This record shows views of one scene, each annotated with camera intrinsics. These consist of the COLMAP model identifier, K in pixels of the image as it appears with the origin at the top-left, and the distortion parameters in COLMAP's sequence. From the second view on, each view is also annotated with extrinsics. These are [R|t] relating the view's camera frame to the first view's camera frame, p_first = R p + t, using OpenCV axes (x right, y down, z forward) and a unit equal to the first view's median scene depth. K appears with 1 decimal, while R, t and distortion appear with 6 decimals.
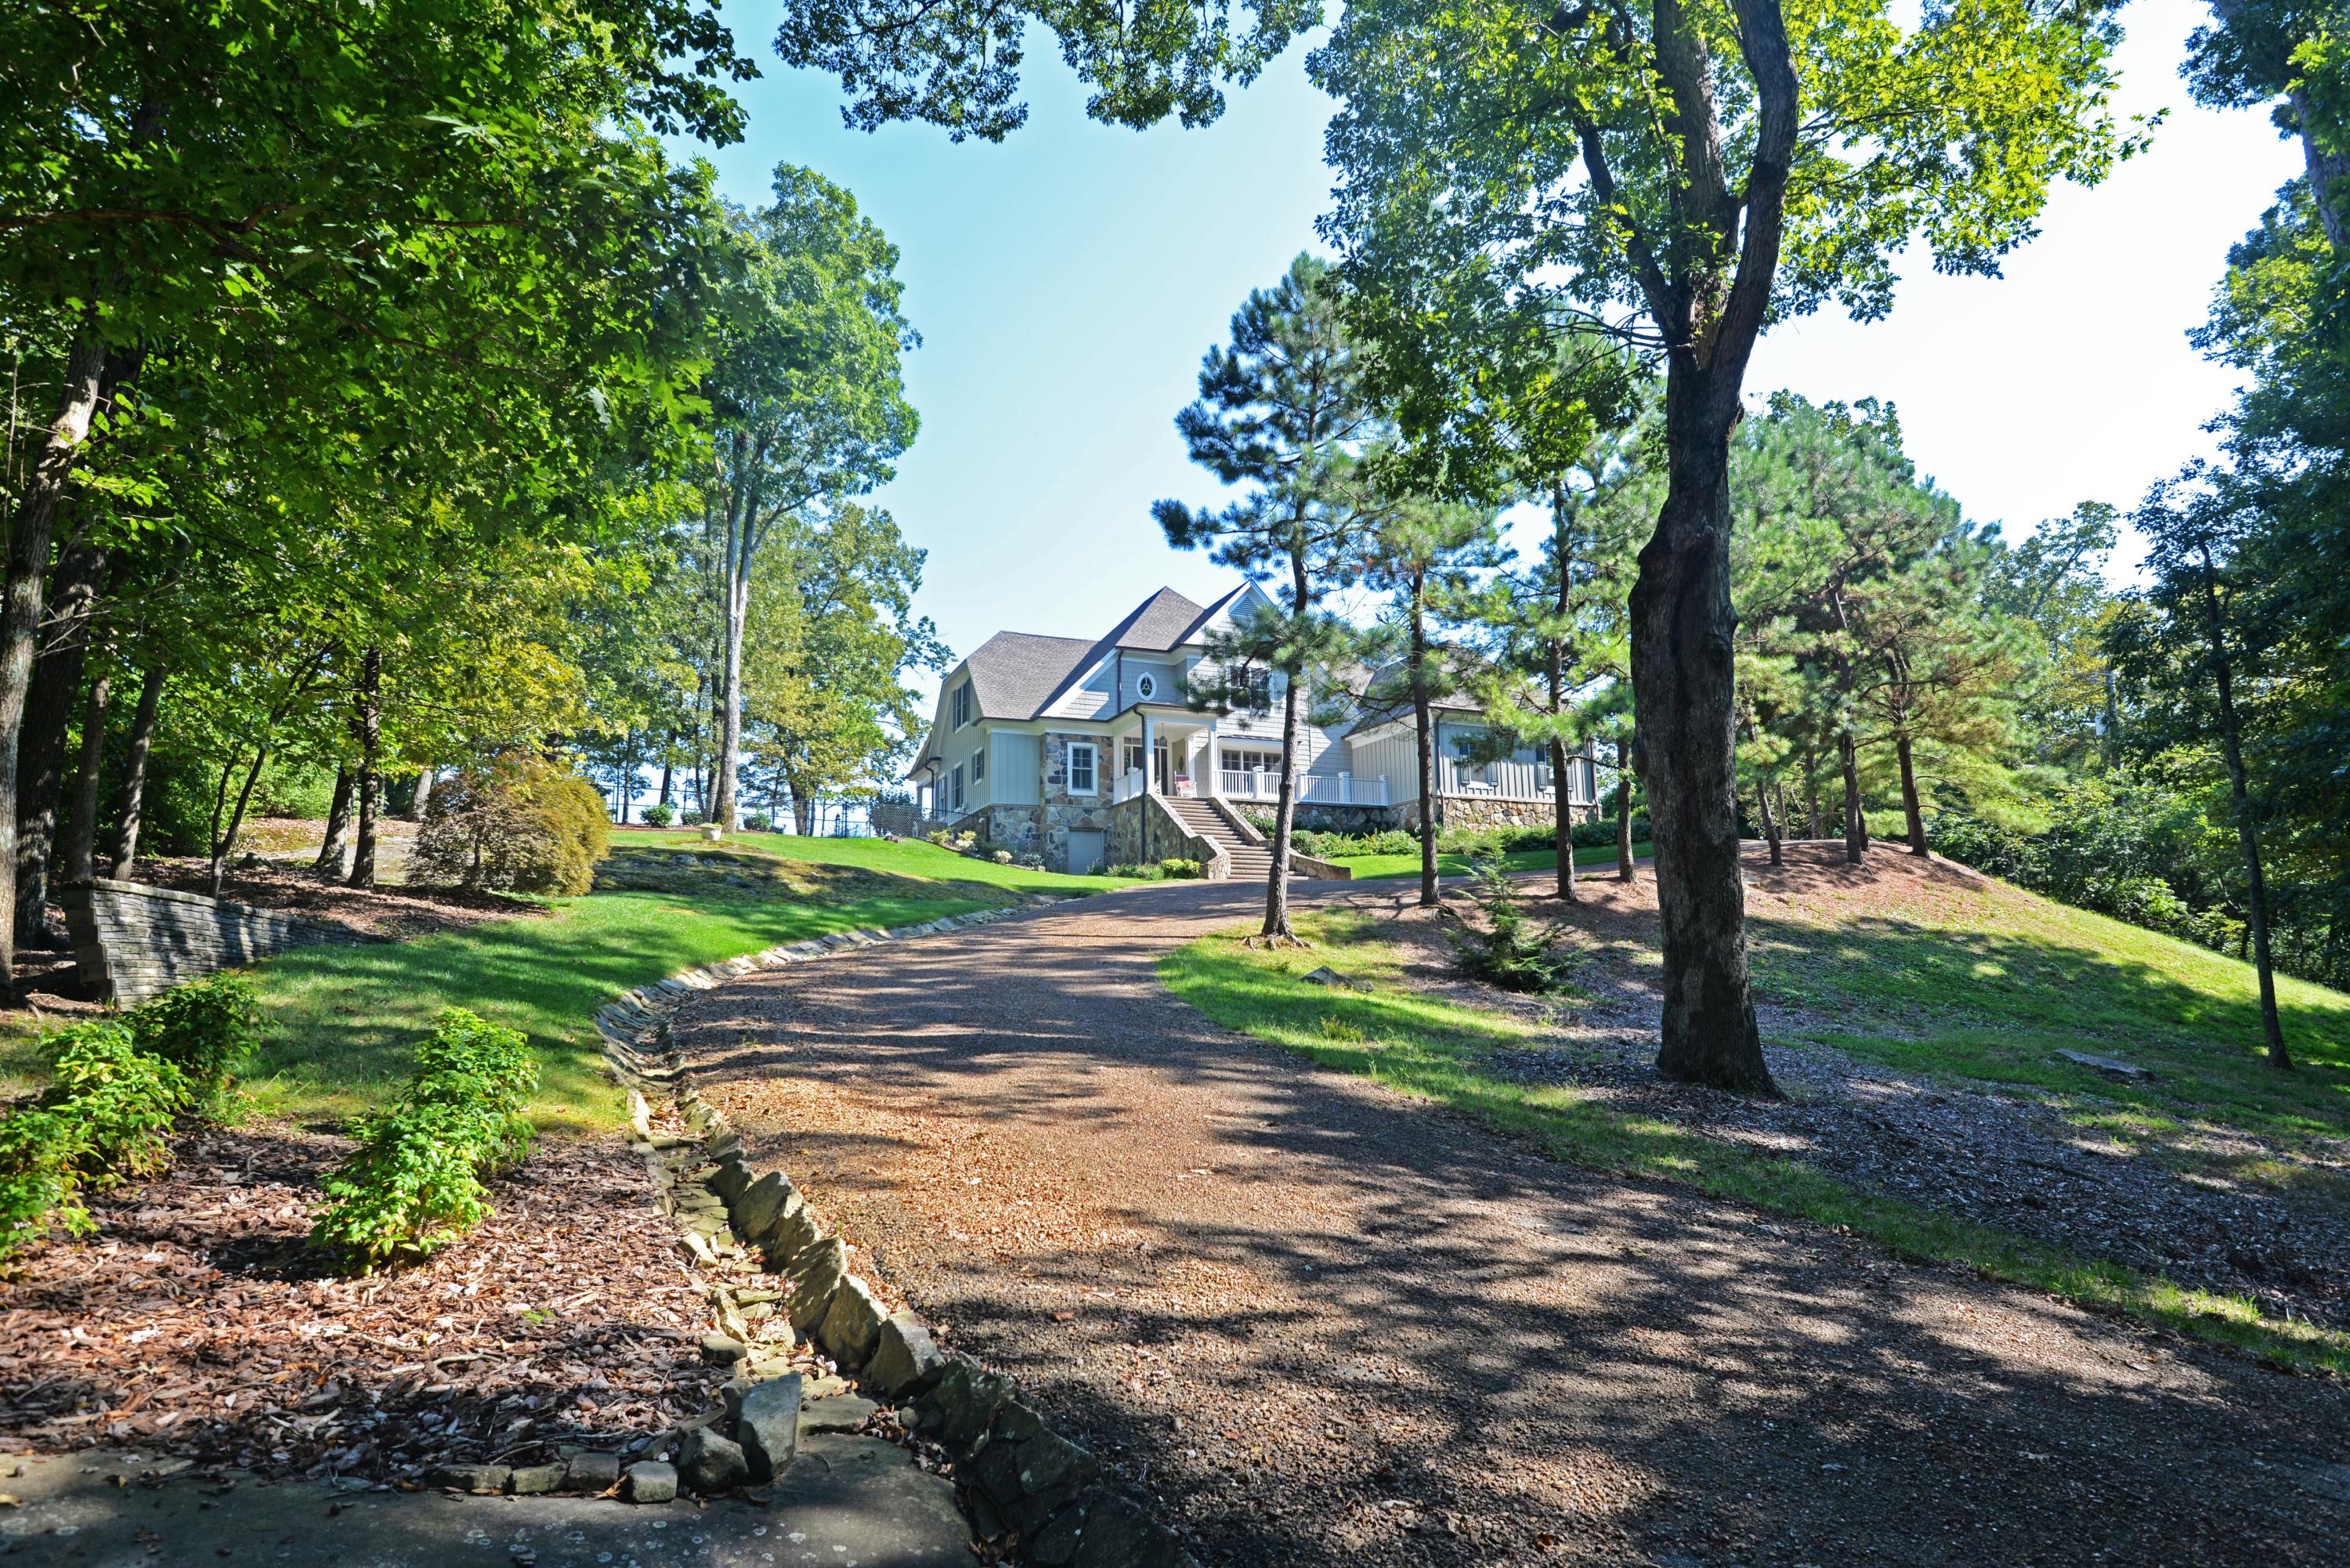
lens RADIAL K [[1279.2, 0, 1175.0], [0, 1279.2, 784.0], [0, 0, 1]] dist [-0.002143, -0.000122]
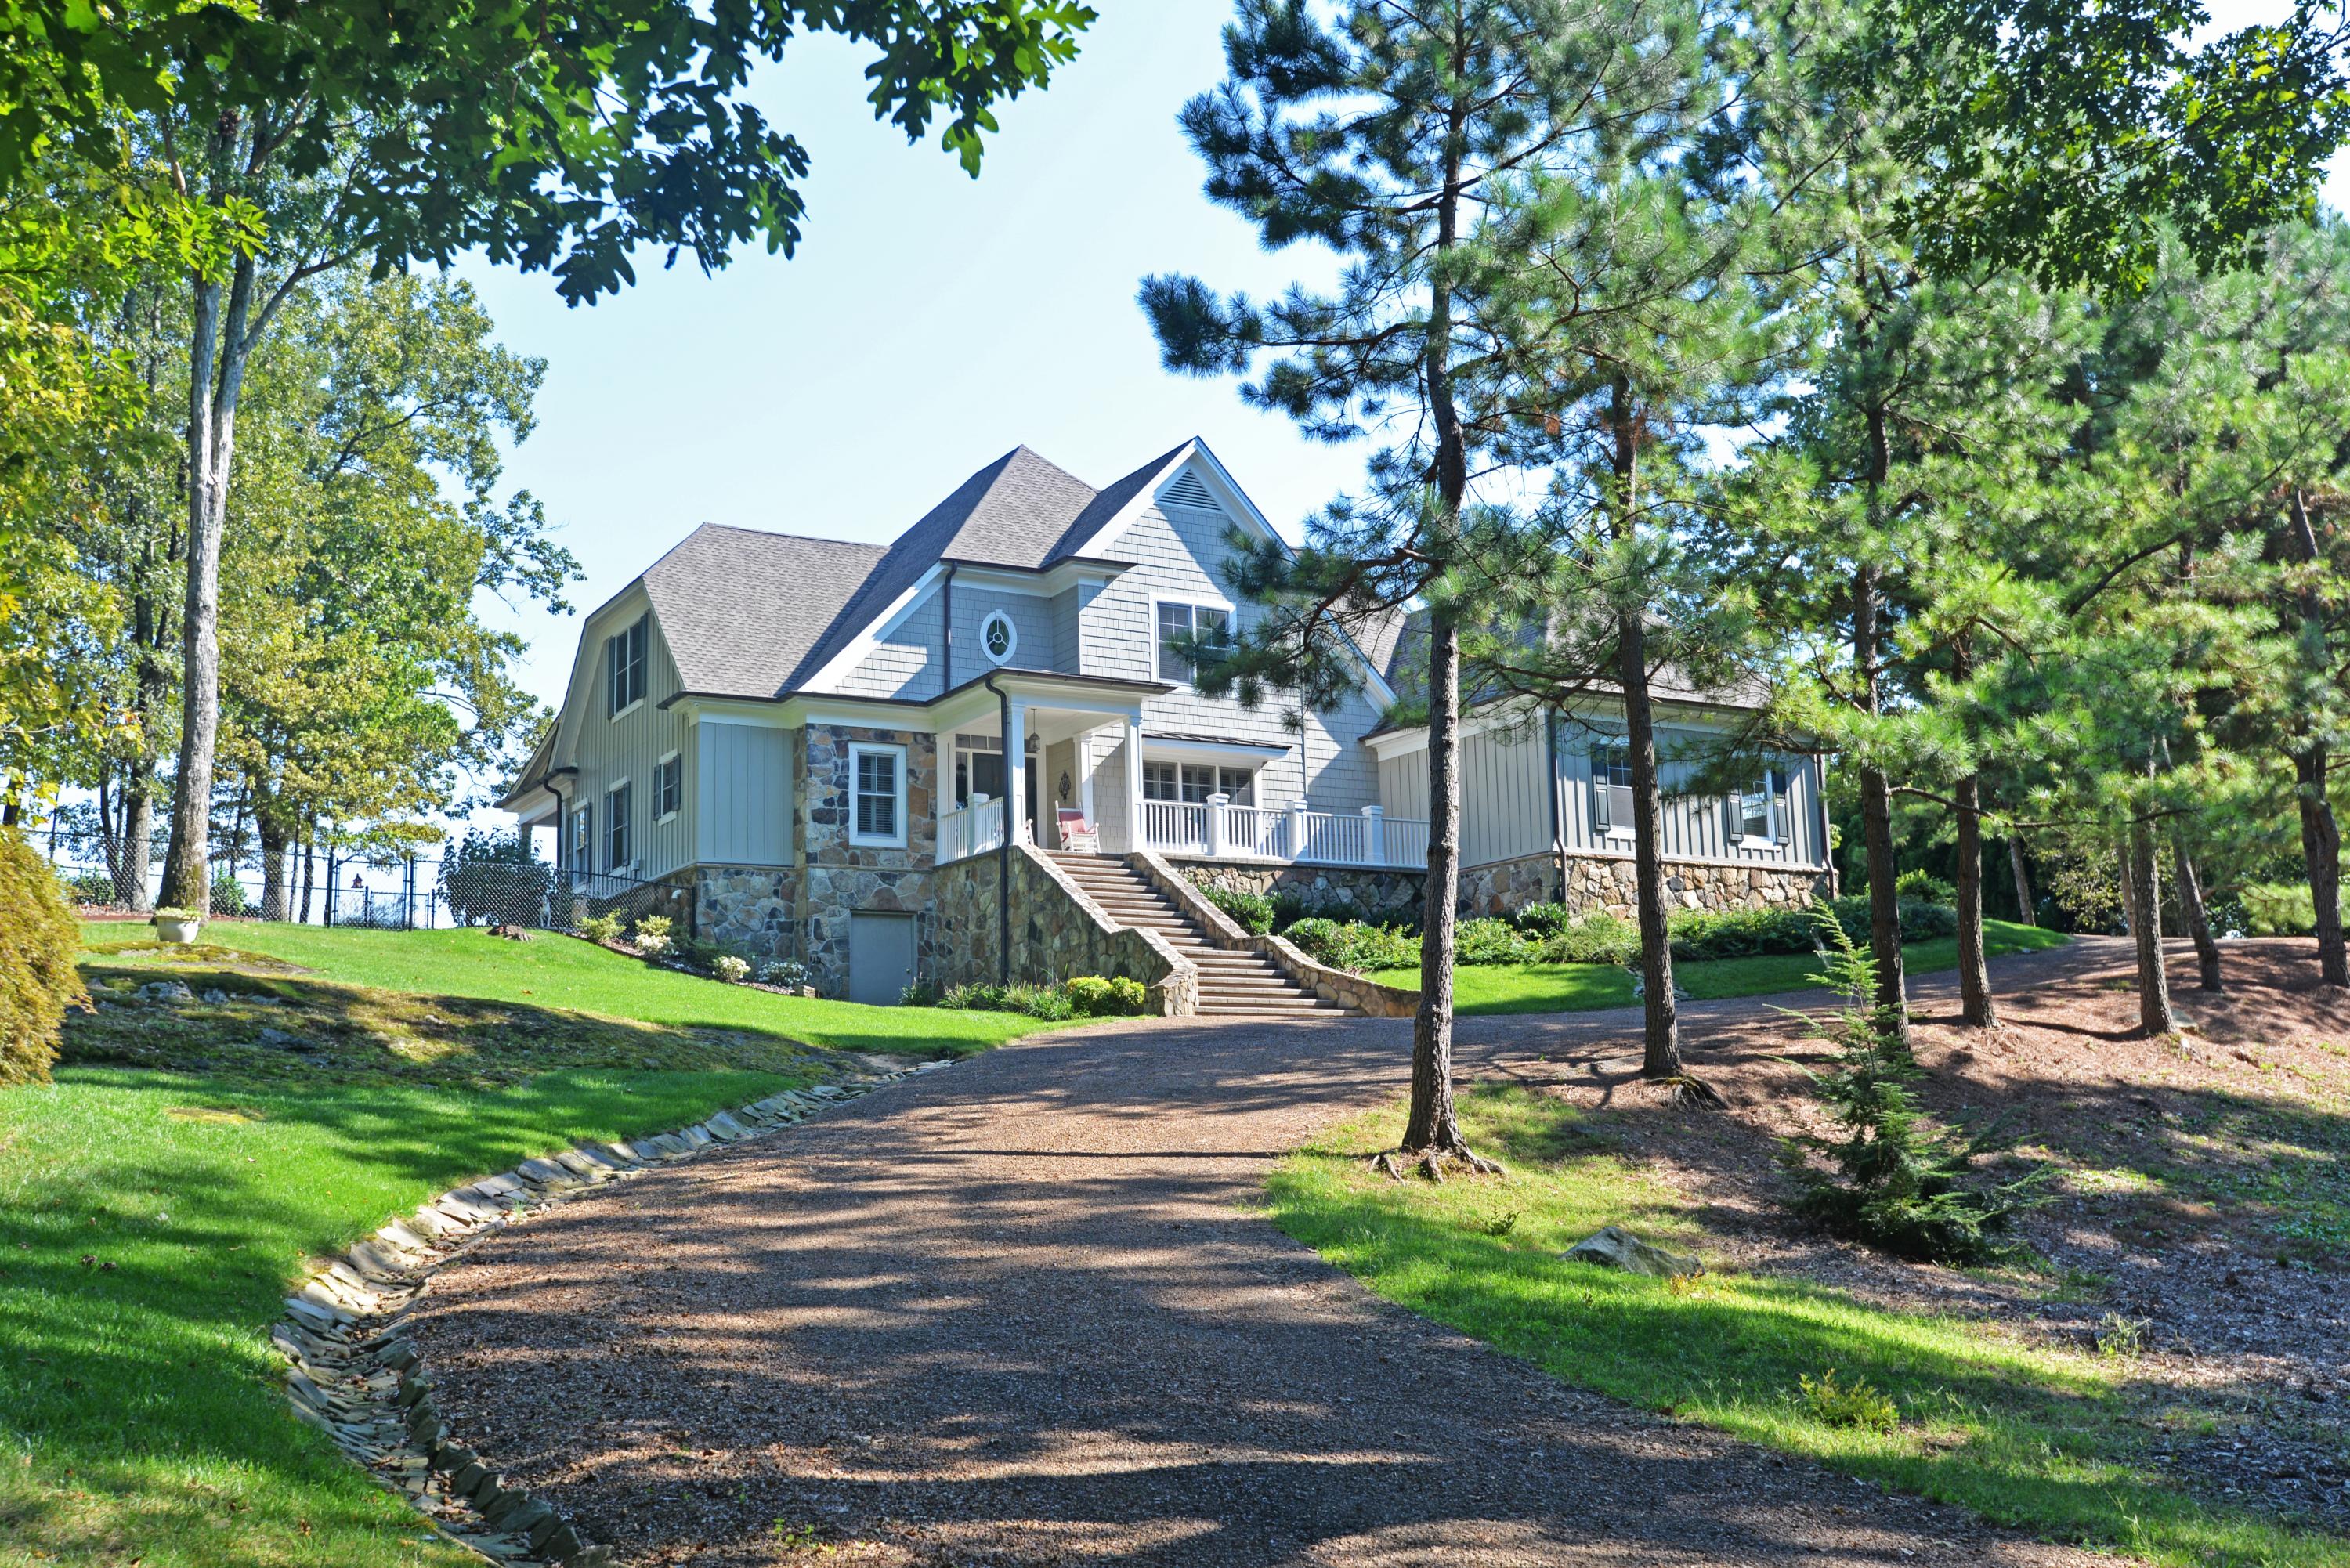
lens RADIAL K [[2335.0, 0, 1175.0], [0, 2335.0, 784.0], [0, 0, 1]] dist [0.009031, 0.000016]
pose [[0.992639, 0.010288, 0.120673, -0.078964], [-0.008990, 0.999896, -0.011290, -0.007980], [-0.120776, 0.010122, 0.992628, 0.061844]]
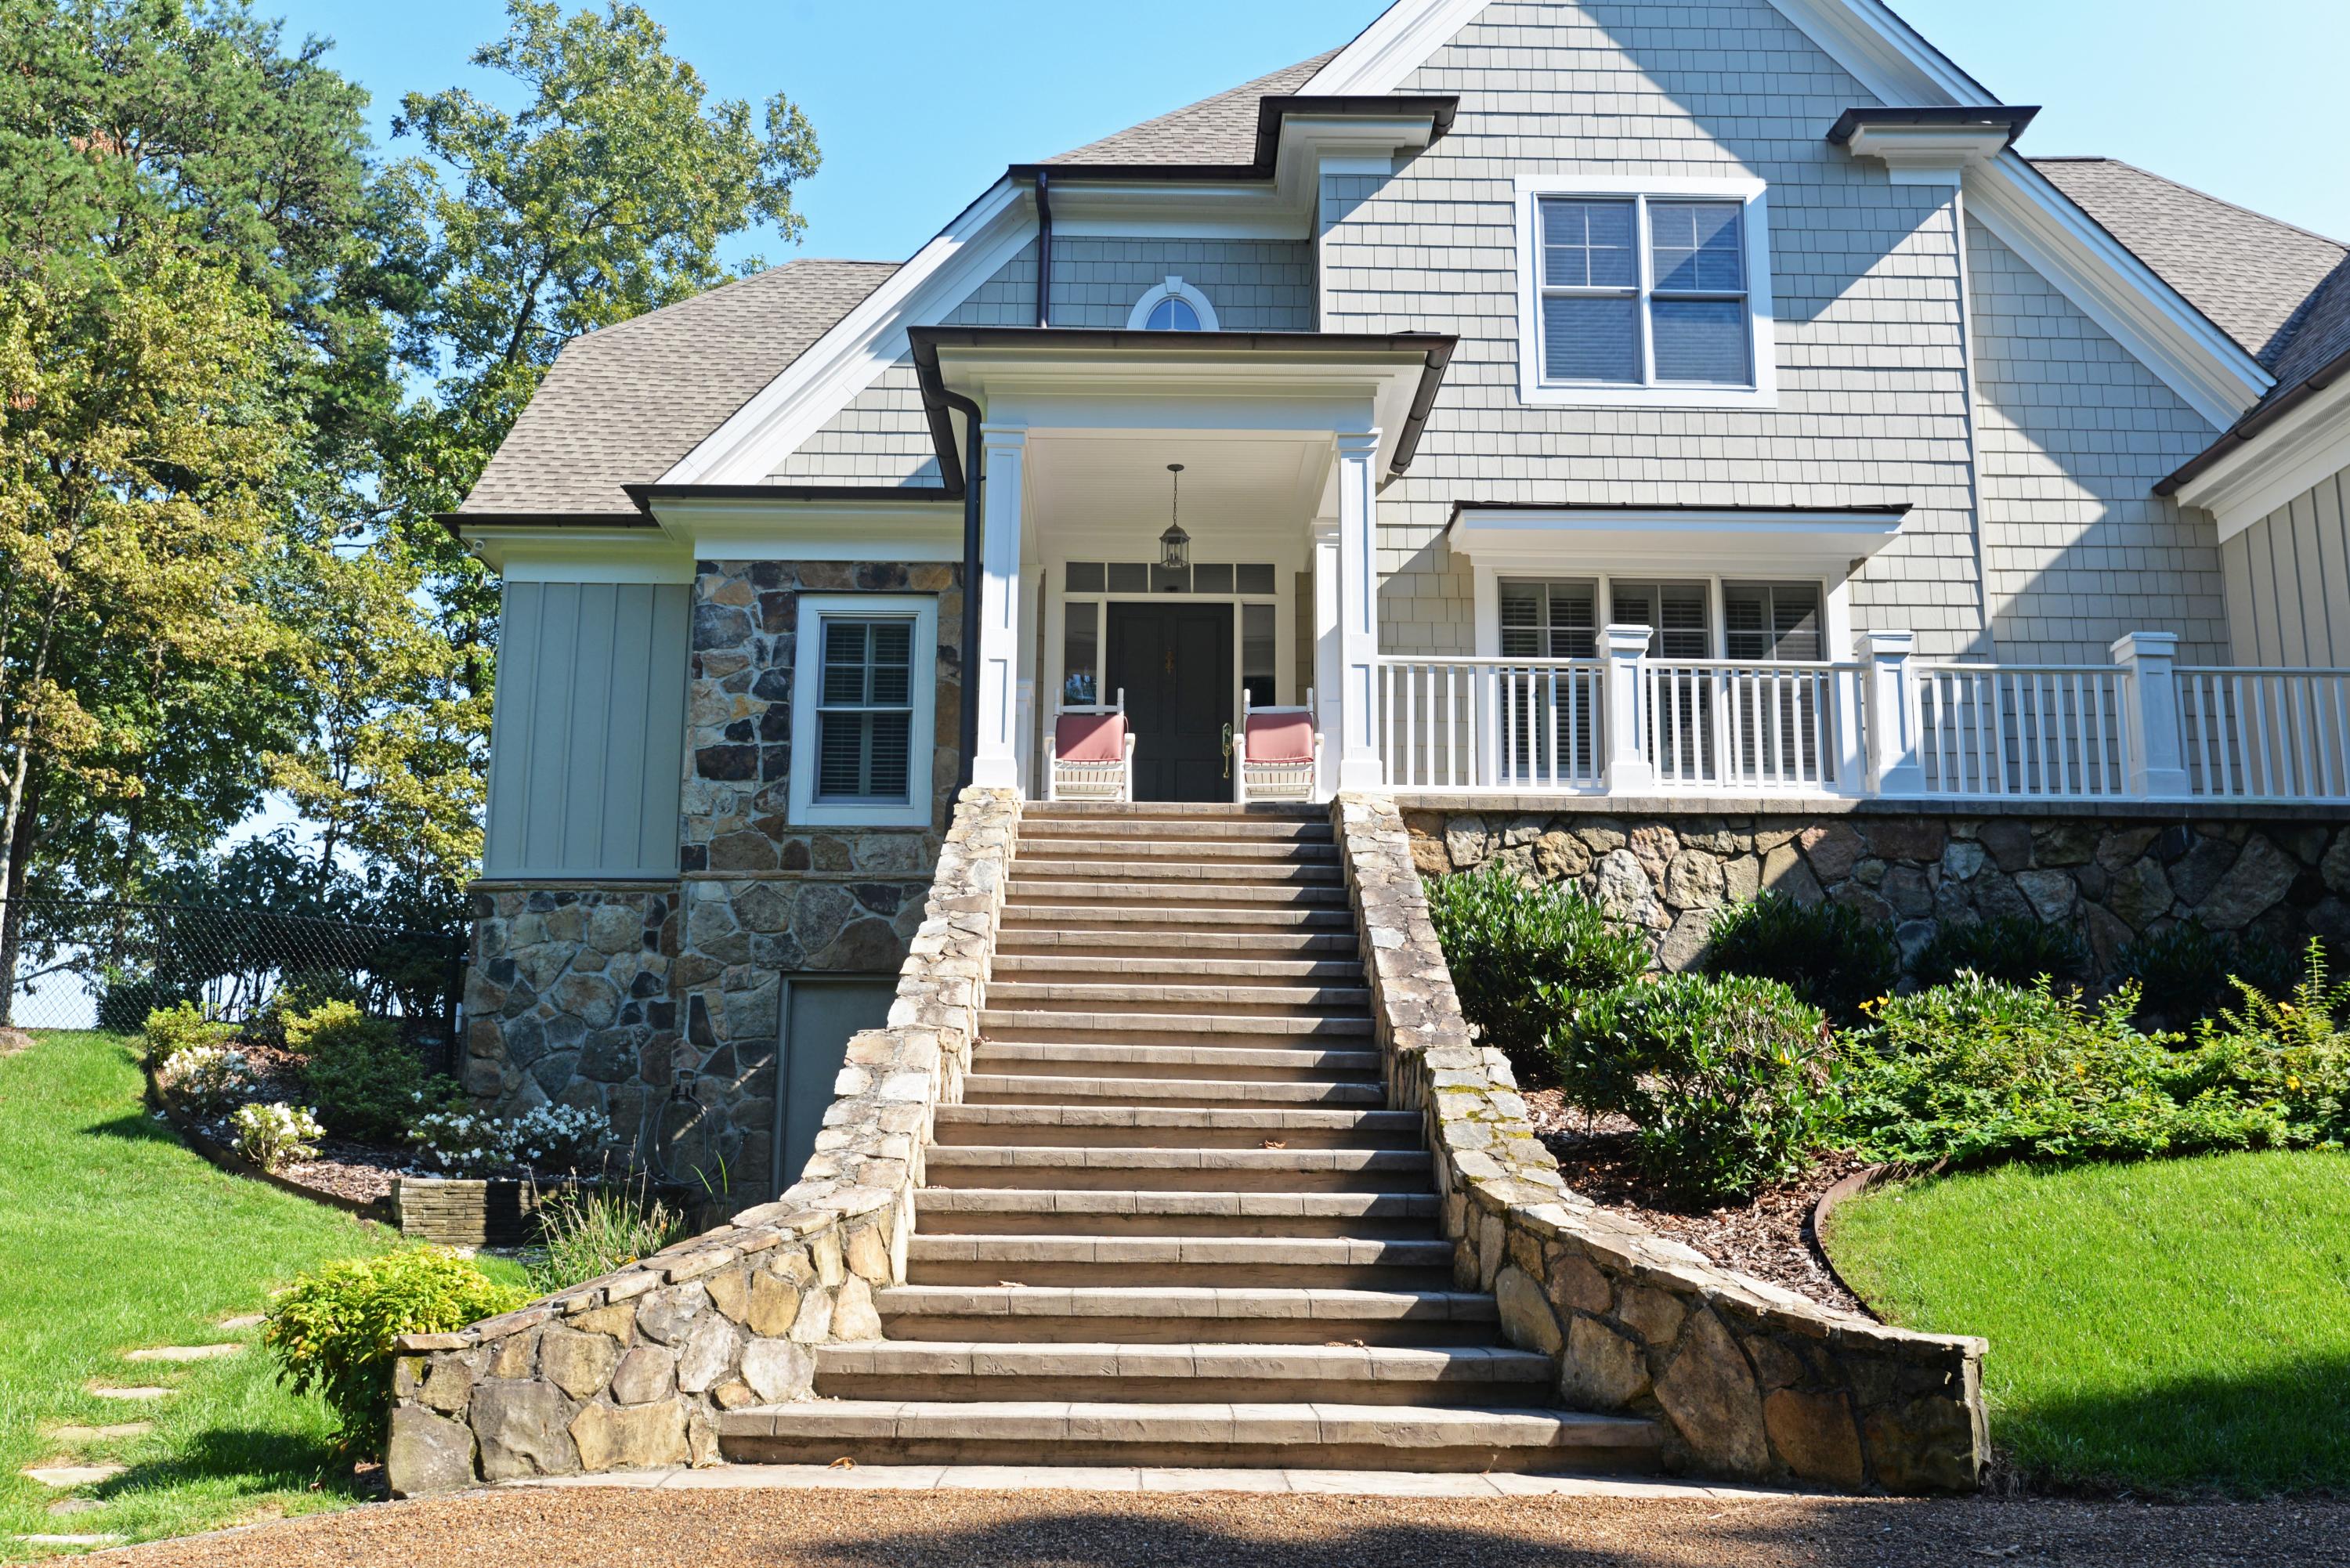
lens RADIAL K [[2125.0, 0, 1175.0], [0, 2125.0, 784.0], [0, 0, 1]] dist [0.010525, 0.004280]
pose [[0.916136, -0.057433, -0.396731, 0.149871], [0.038597, 0.997723, -0.055307, 0.028520], [0.399004, 0.035356, 0.916267, 0.801090]]
